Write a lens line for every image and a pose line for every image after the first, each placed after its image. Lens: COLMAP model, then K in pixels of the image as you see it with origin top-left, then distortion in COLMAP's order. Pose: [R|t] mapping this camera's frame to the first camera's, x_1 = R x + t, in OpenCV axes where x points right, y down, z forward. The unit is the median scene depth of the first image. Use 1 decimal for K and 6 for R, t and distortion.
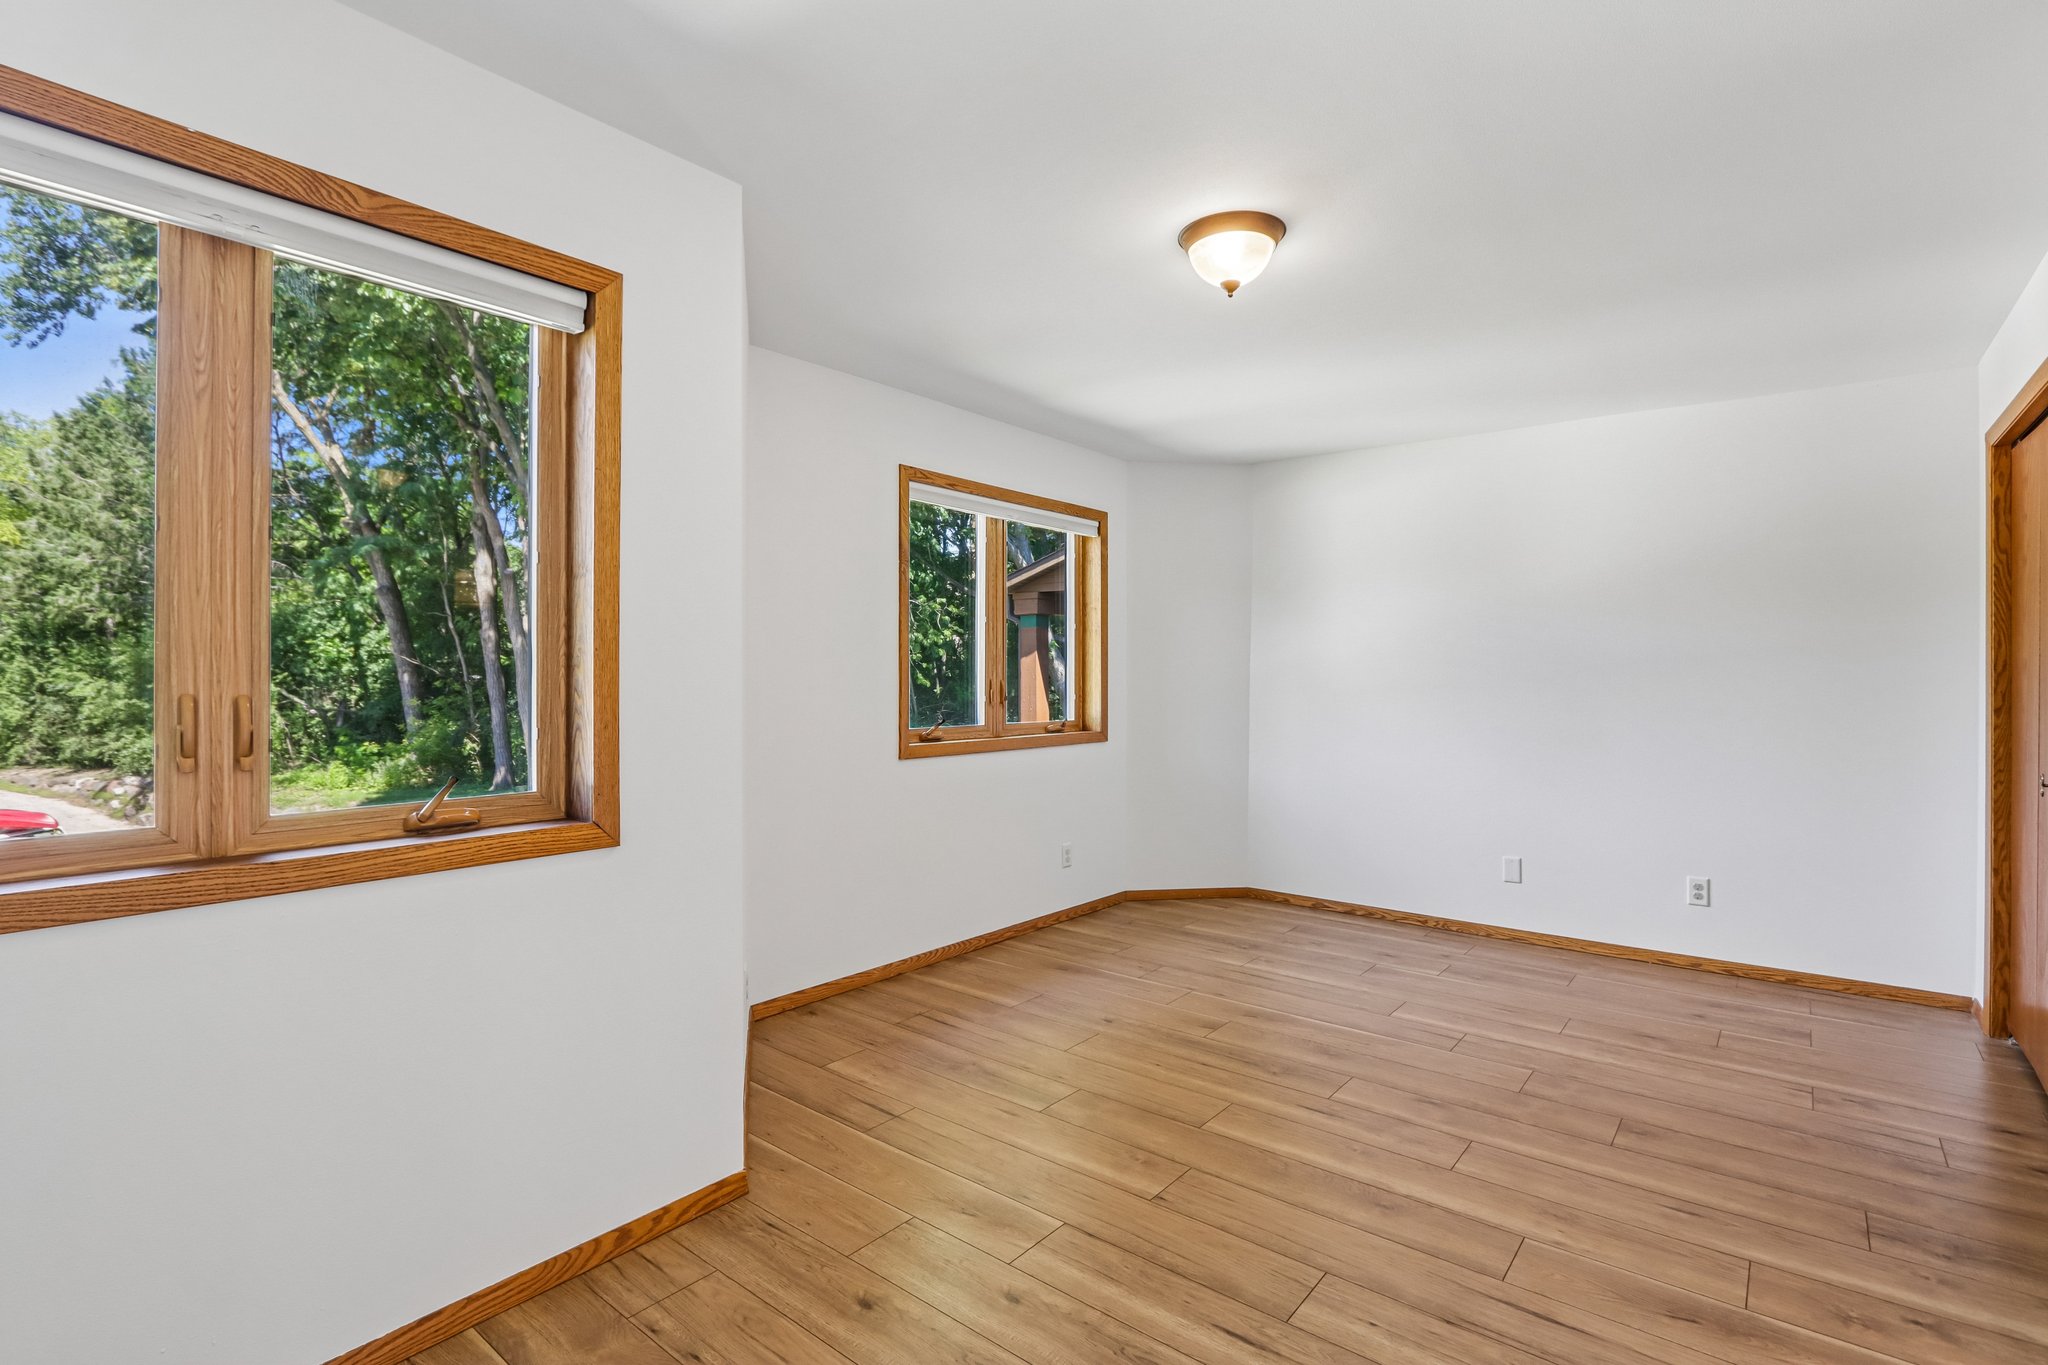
lens RADIAL K [[955.3, 0, 1007.6], [0, 955.3, 694.5], [0, 0, 1]] dist [-0.023719, 0.005766]
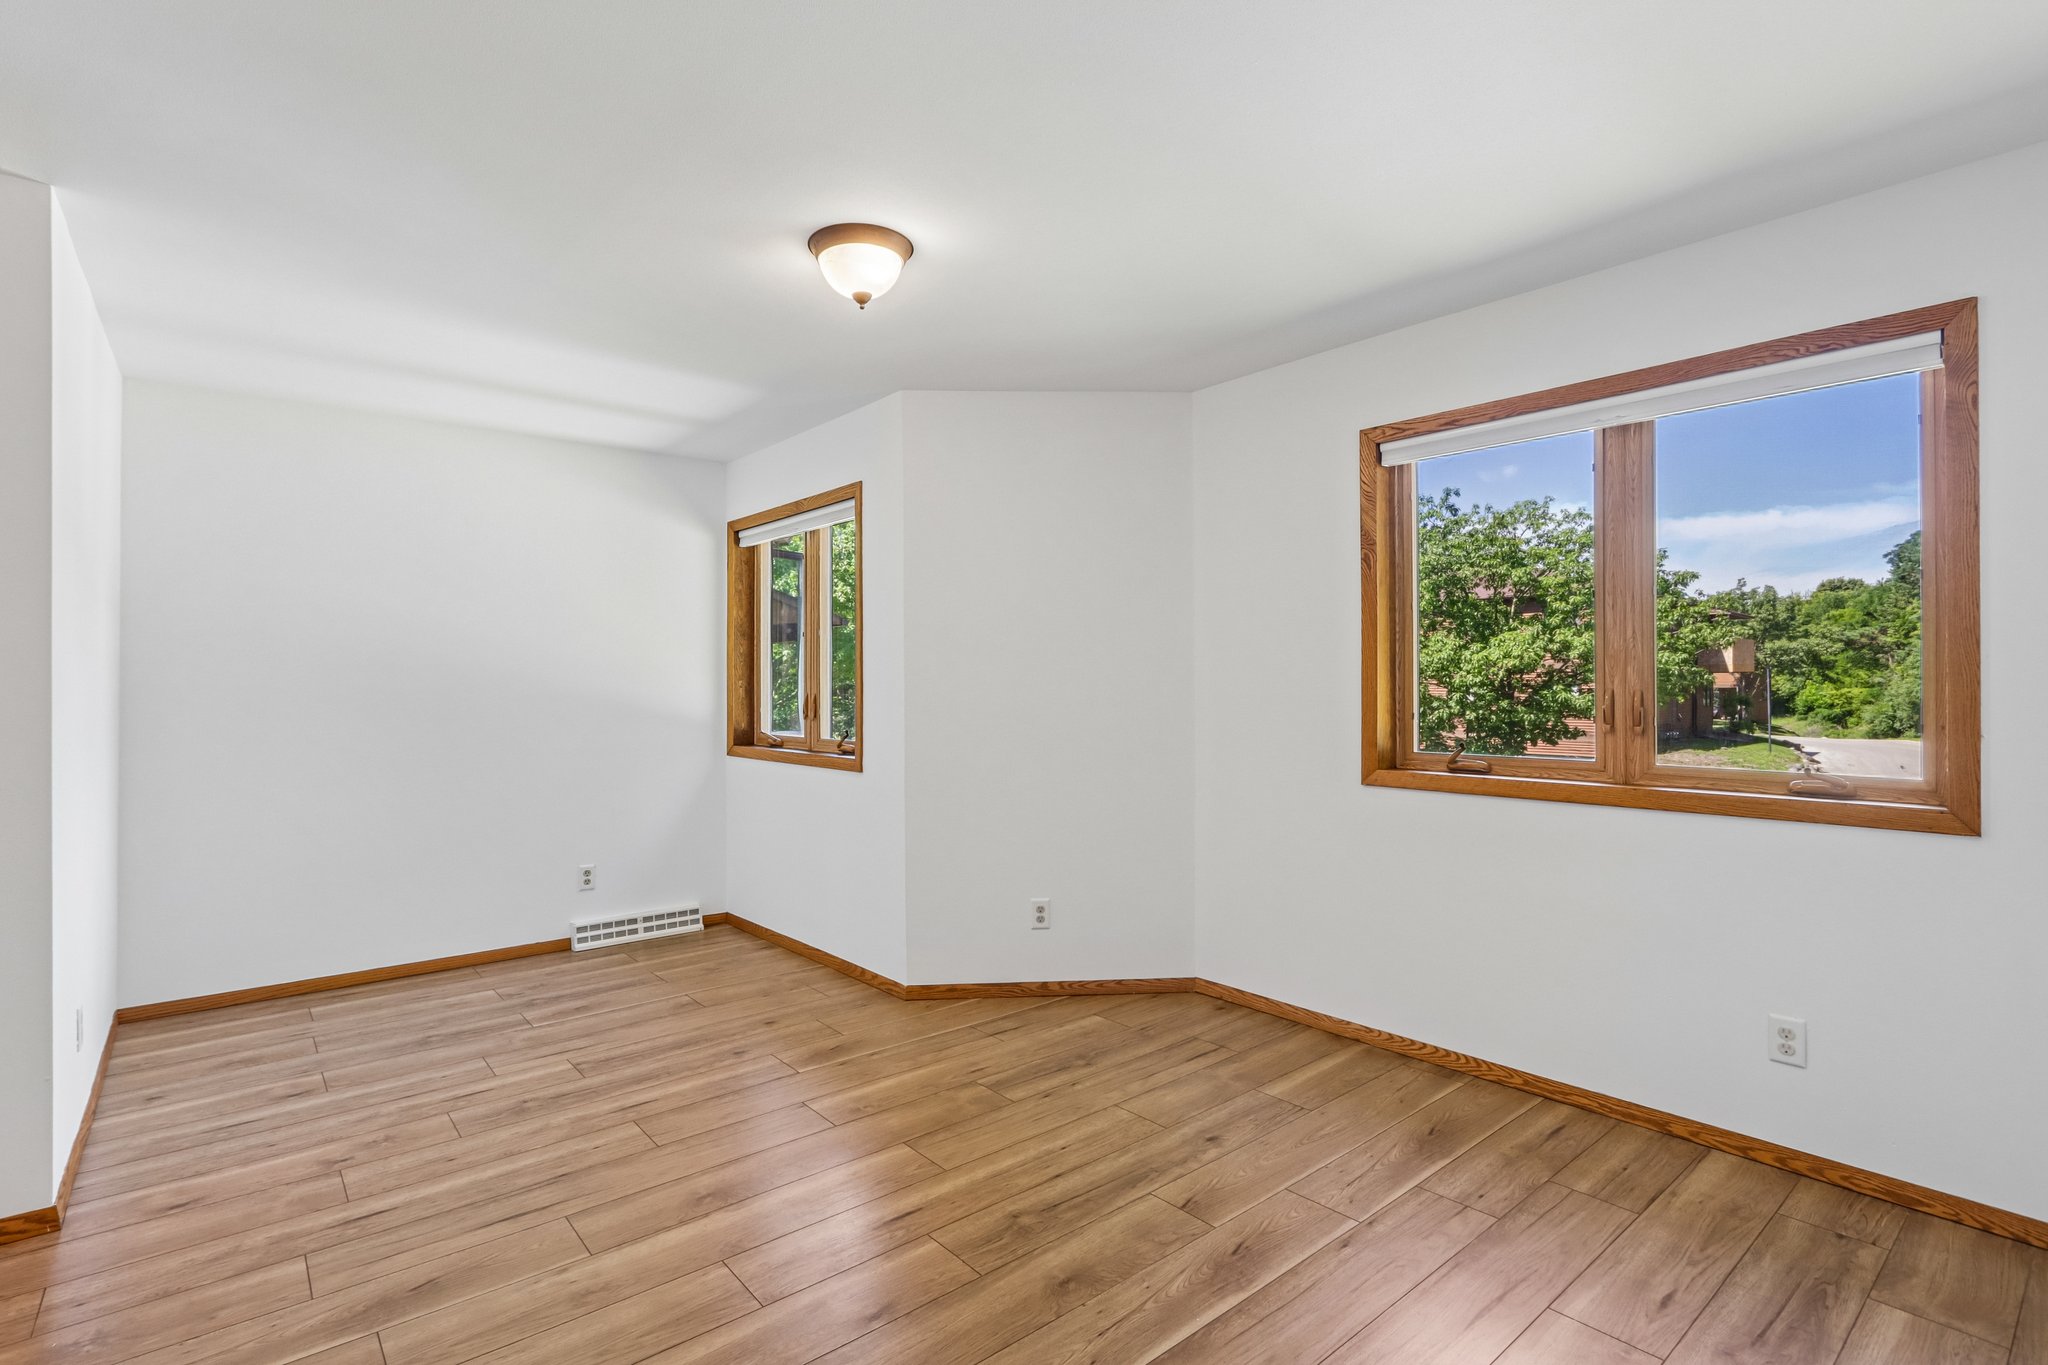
lens RADIAL K [[964.2, 0, 1014.1], [0, 964.2, 694.5], [0, 0, 1]] dist [-0.029793, 0.010450]
pose [[-0.174450, 0.004019, -0.984658, 0.909188], [-0.018796, 0.999796, 0.007411, -0.012190], [0.984487, 0.019800, -0.174338, 1.005756]]
